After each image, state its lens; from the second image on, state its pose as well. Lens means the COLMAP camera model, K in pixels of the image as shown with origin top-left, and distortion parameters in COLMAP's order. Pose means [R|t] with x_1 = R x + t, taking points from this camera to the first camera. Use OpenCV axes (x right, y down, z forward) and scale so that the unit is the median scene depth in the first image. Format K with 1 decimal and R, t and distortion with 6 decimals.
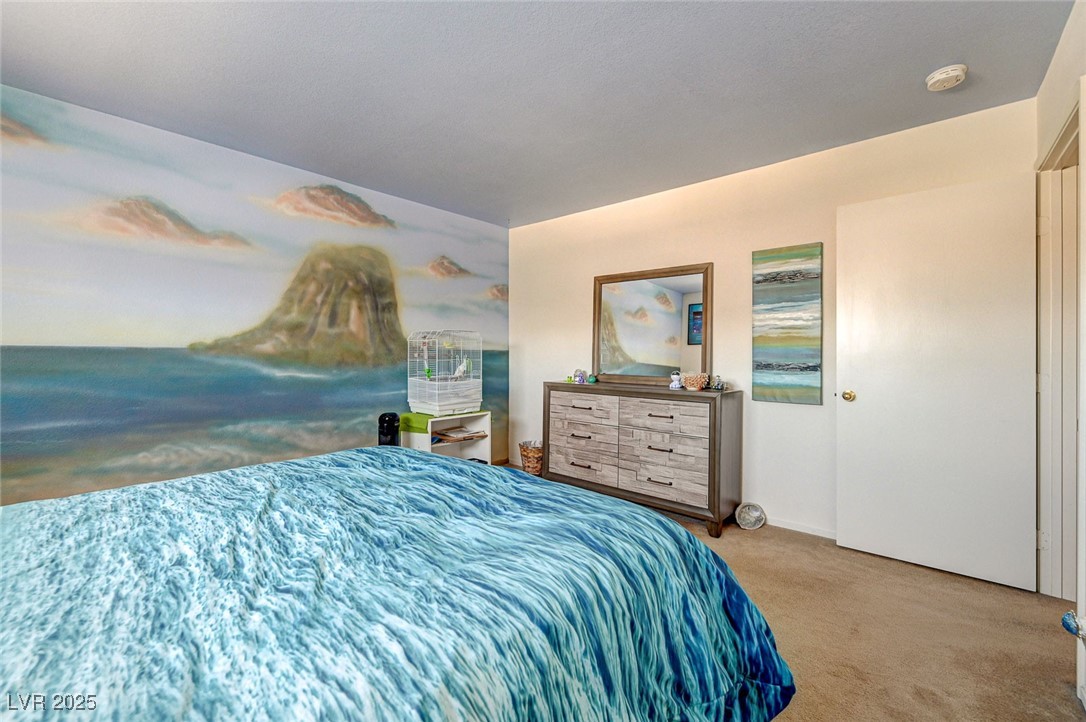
lens RADIAL K [[443.3, 0, 542.1], [0, 443.3, 352.3], [0, 0, 1]] dist [0.001908, 0.000039]
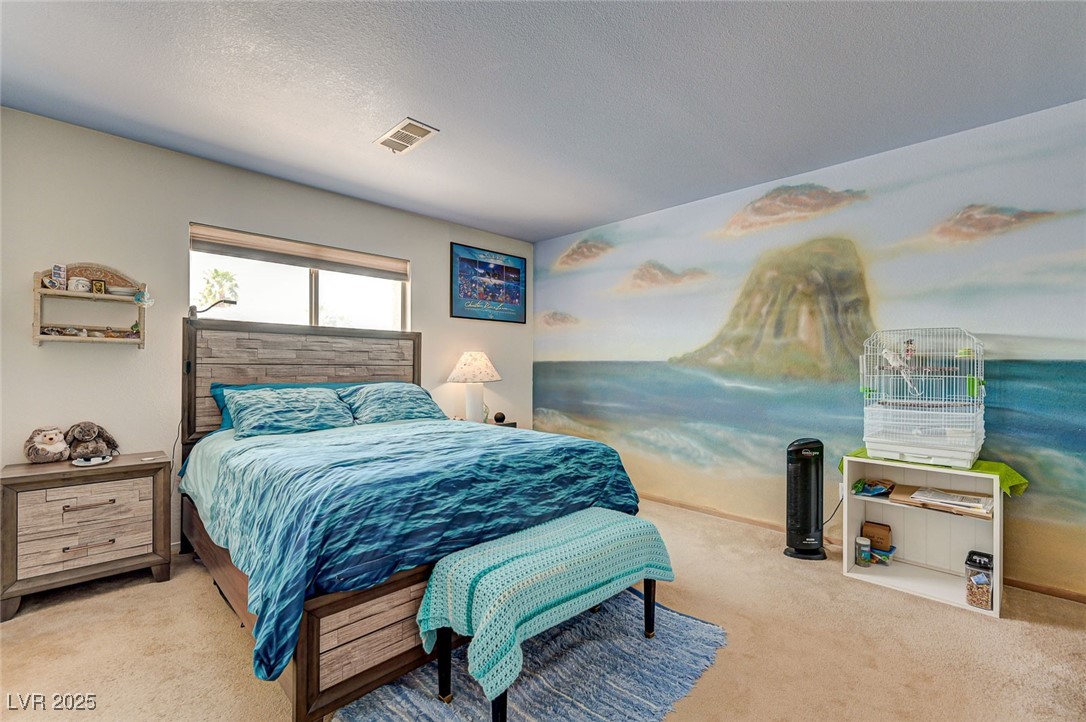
lens RADIAL K [[476.1, 0, 541.8], [0, 476.1, 365.3], [0, 0, 1]] dist [0.010690, 0.000529]
pose [[-0.056036, -0.005283, -0.998415, 0.571822], [-0.008771, 0.999950, -0.004799, 0.011148], [0.998390, 0.008488, -0.056079, 0.565811]]
